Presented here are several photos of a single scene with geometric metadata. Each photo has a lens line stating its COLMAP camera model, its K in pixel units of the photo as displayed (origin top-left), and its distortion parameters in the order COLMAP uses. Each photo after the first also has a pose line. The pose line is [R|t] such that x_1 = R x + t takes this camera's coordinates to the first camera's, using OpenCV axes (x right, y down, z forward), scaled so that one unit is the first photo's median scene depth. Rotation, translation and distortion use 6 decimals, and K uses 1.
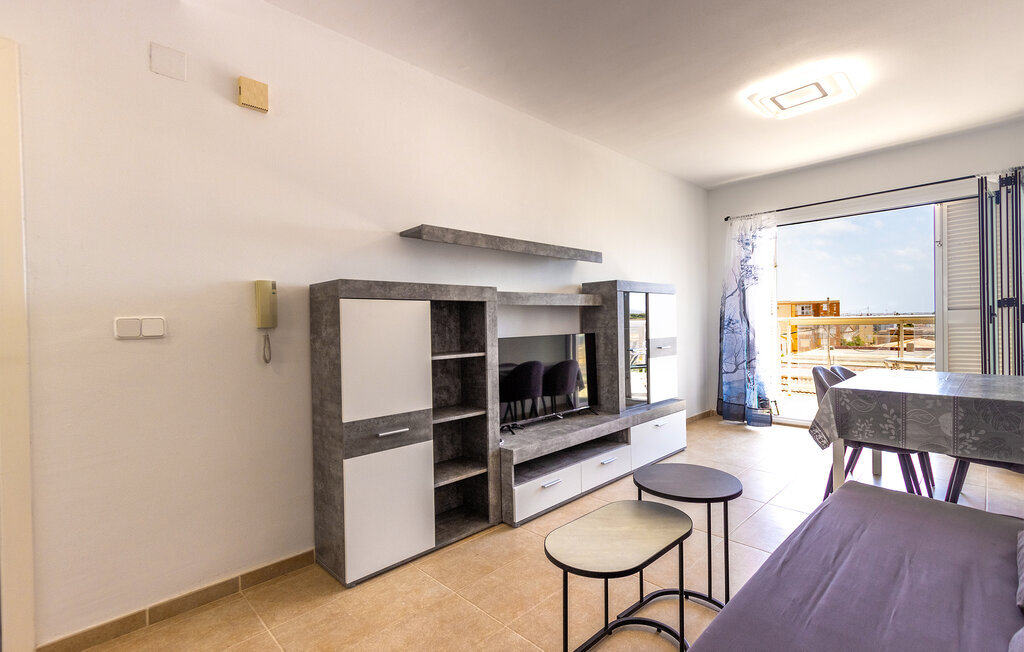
lens RADIAL K [[469.6, 0, 489.9], [0, 469.6, 324.2], [0, 0, 1]] dist [-0.010780, -0.000268]
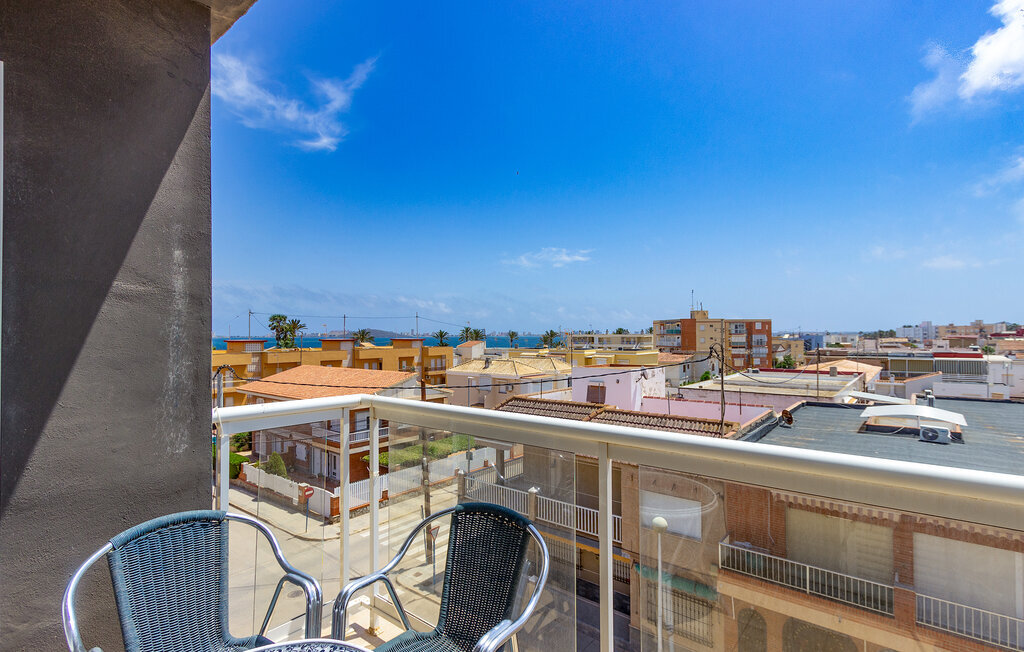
lens RADIAL K [[493.7, 0, 502.5], [0, 493.7, 328.2], [0, 0, 1]] dist [-0.000277, -0.001154]
pose [[0.990814, 0.014323, 0.134468, 1.280400], [-0.011503, 0.999698, -0.021725, -0.088021], [-0.134739, 0.019978, 0.990680, 1.217095]]
